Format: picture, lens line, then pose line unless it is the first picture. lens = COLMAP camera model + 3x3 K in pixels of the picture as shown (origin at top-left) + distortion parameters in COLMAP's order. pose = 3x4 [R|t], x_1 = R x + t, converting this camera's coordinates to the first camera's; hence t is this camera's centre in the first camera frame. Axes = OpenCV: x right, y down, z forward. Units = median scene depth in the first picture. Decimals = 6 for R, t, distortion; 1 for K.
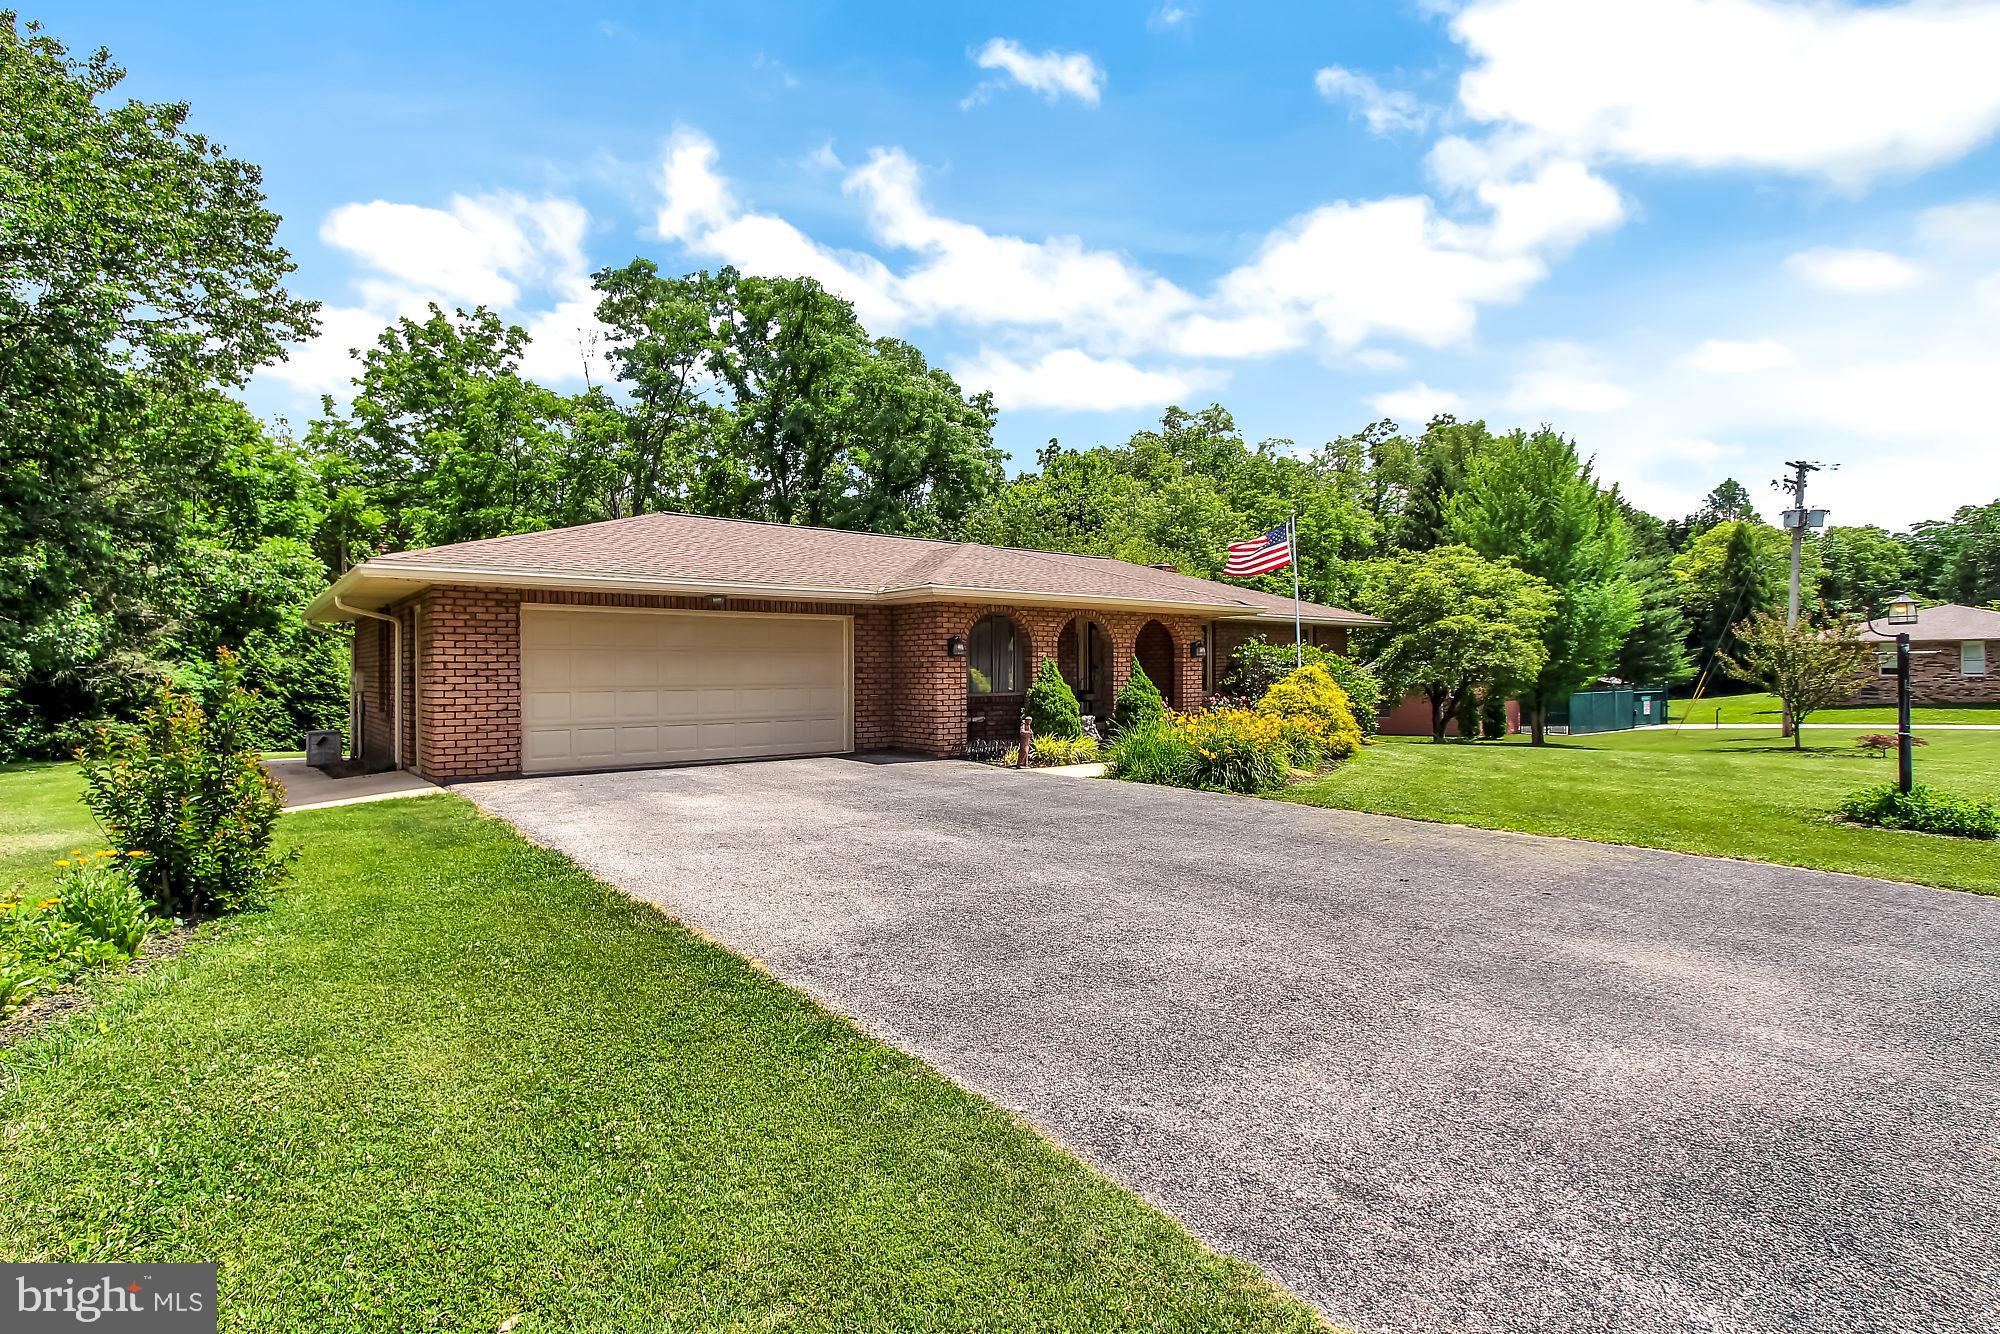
lens RADIAL K [[920.0, 0, 1000.0], [0, 920.0, 667.0], [0, 0, 1]] dist [0.000689, -0.000479]
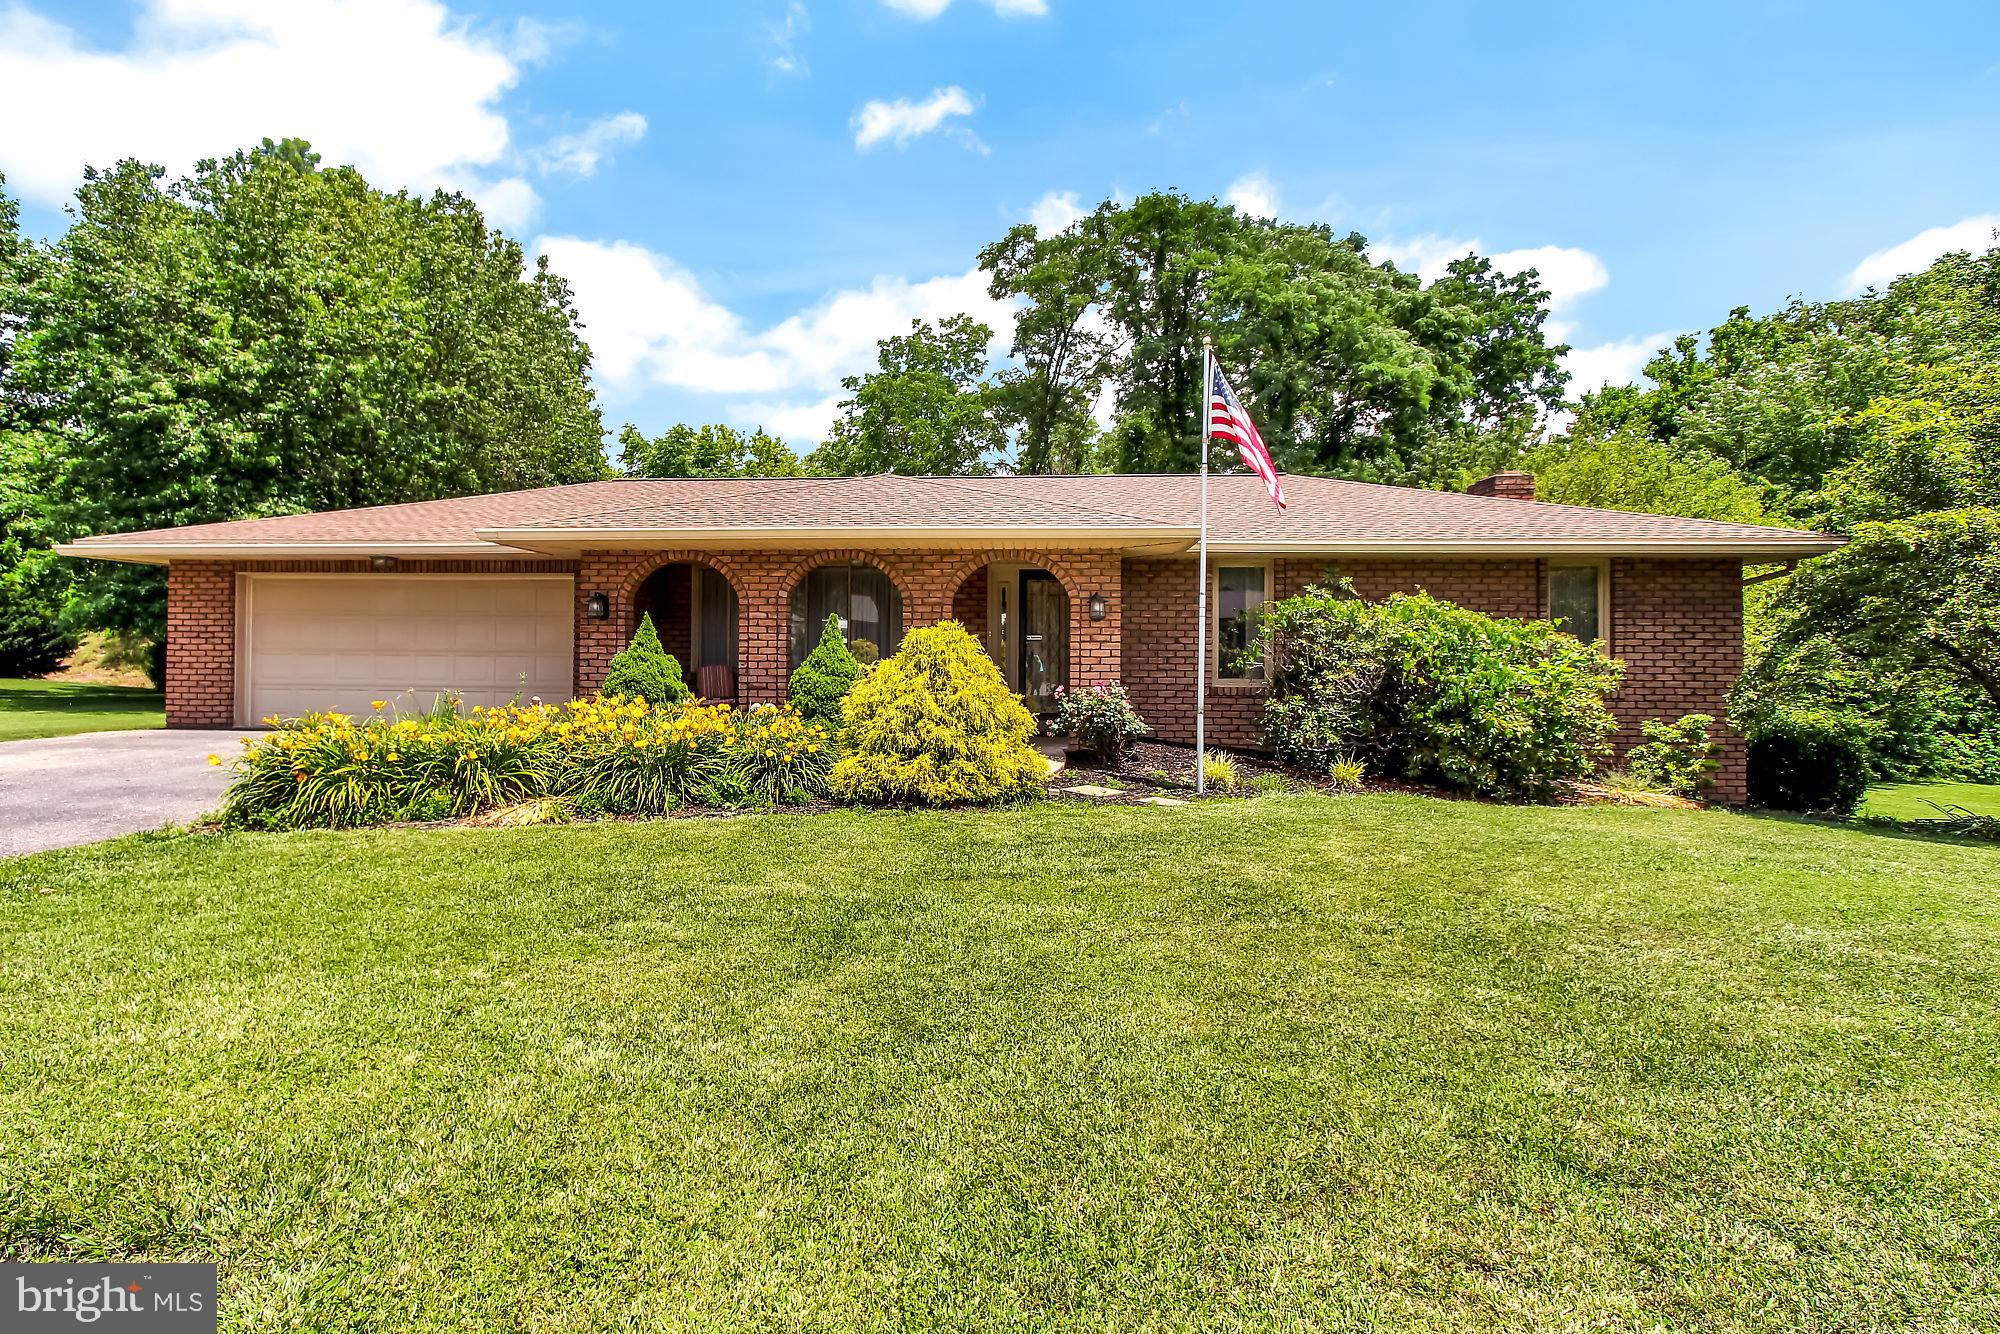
lens RADIAL K [[920.0, 0, 1000.0], [0, 920.0, 667.0], [0, 0, 1]] dist [0.000689, -0.000479]
pose [[0.756487, 0.023096, -0.653601, 0.793618], [-0.003679, 0.999511, 0.031061, 0.004998], [0.653998, -0.021092, 0.756202, 0.675899]]
